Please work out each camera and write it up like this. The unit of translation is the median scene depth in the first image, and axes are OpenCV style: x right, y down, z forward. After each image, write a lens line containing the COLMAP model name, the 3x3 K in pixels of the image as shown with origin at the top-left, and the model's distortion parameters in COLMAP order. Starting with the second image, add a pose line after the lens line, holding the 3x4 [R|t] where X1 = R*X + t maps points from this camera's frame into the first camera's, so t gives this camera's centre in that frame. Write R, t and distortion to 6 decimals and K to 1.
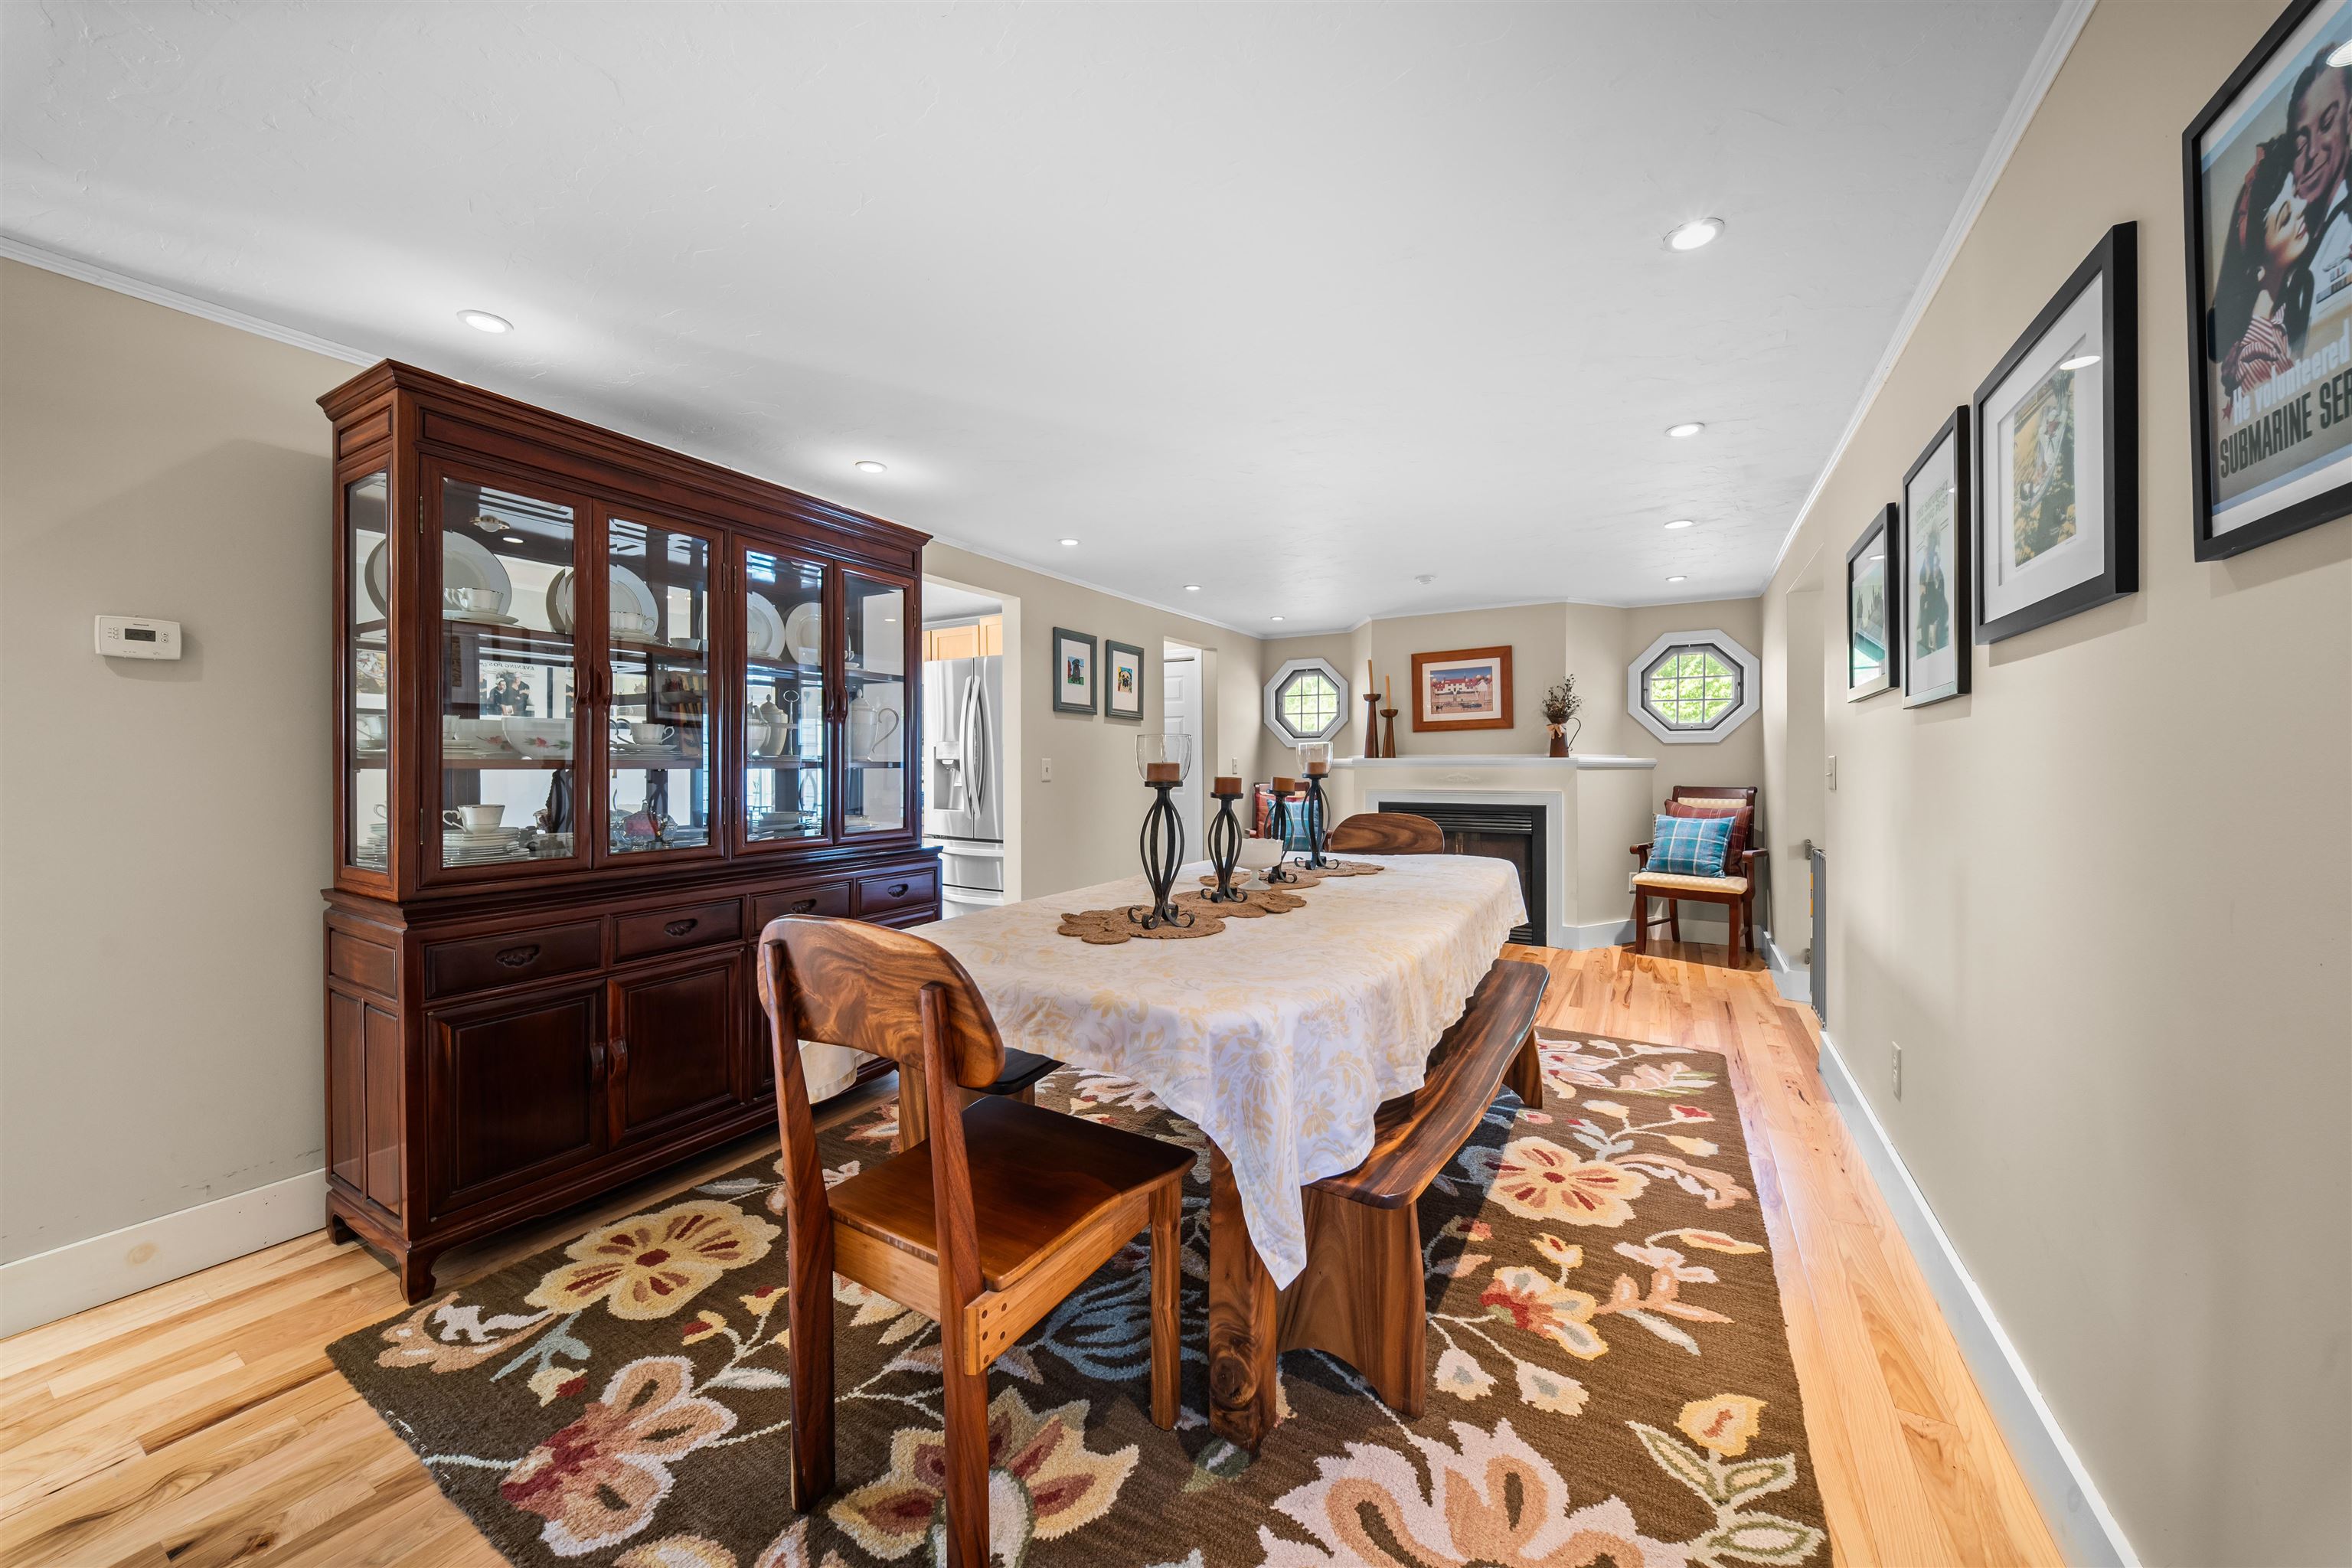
lens RADIAL K [[847.1, 0, 1170.8], [0, 847.1, 730.2], [0, 0, 1]] dist [0.020528, -0.009573]
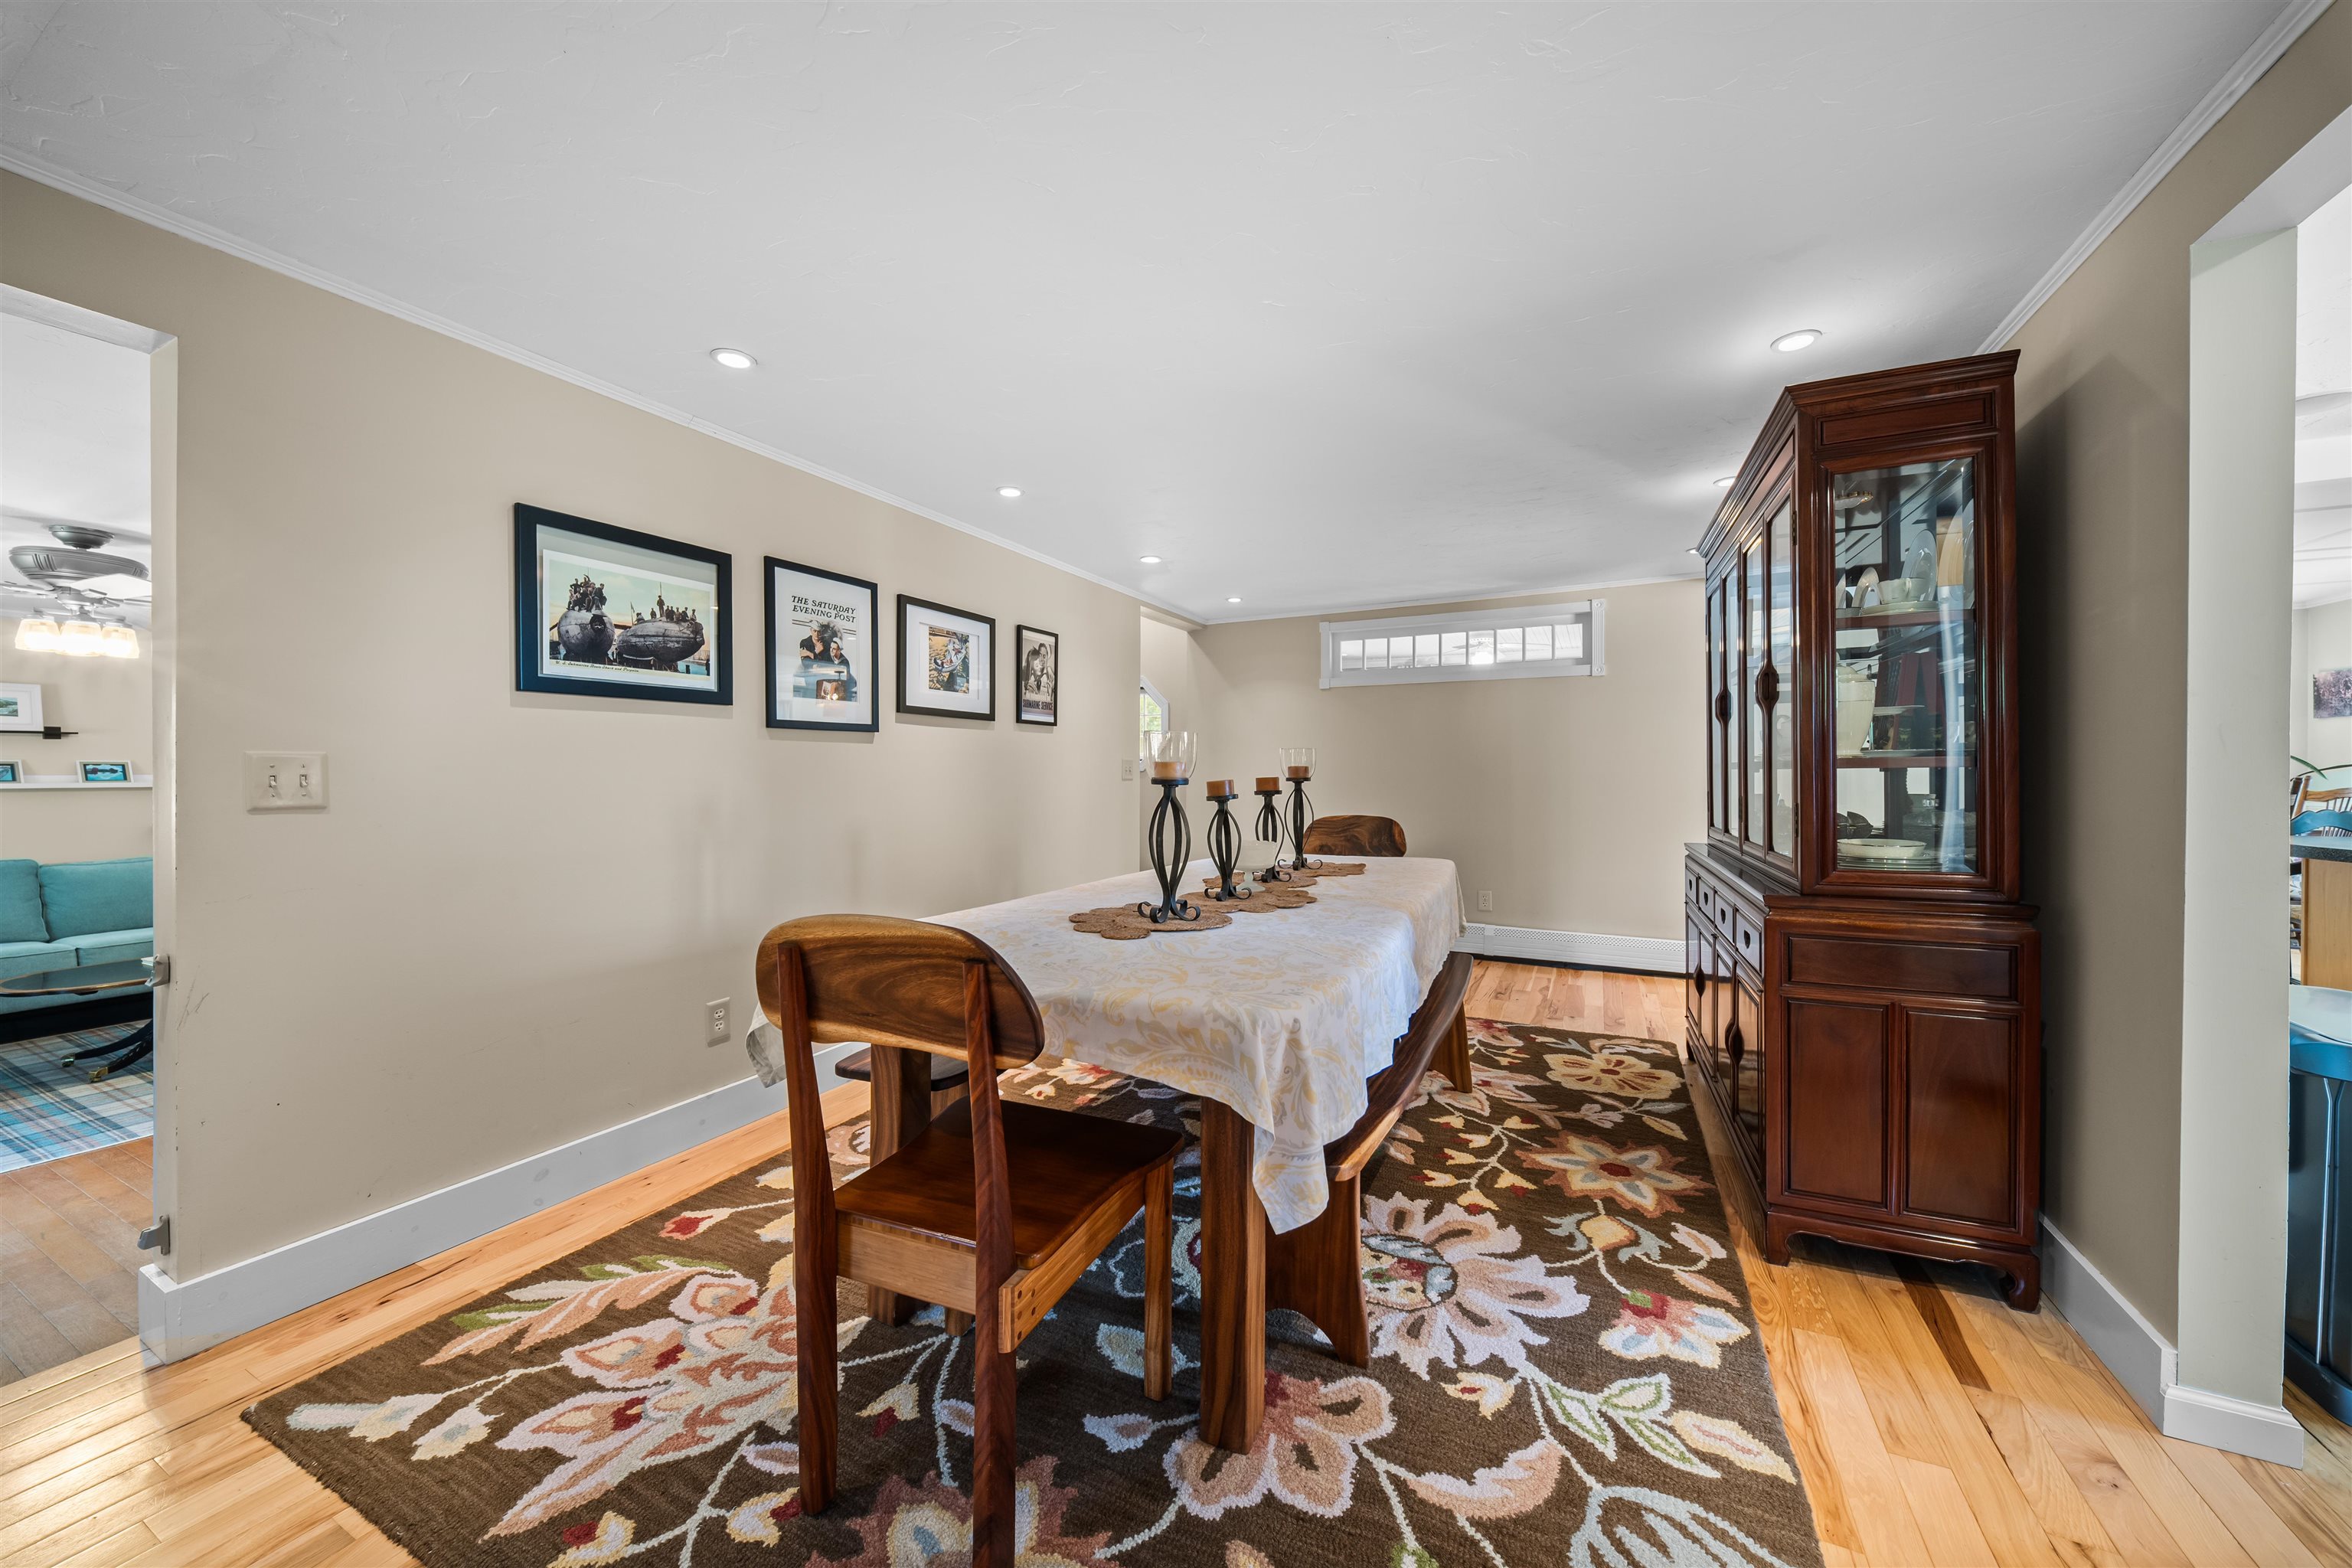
lens RADIAL K [[835.7, 0, 1181.3], [0, 835.7, 781.5], [0, 0, 1]] dist [0.000479, -0.000063]
pose [[-0.997590, 0.004272, -0.069253, 0.304081], [0.006357, 0.999533, -0.029903, 0.107036], [0.069093, -0.030271, -0.997151, 2.473830]]
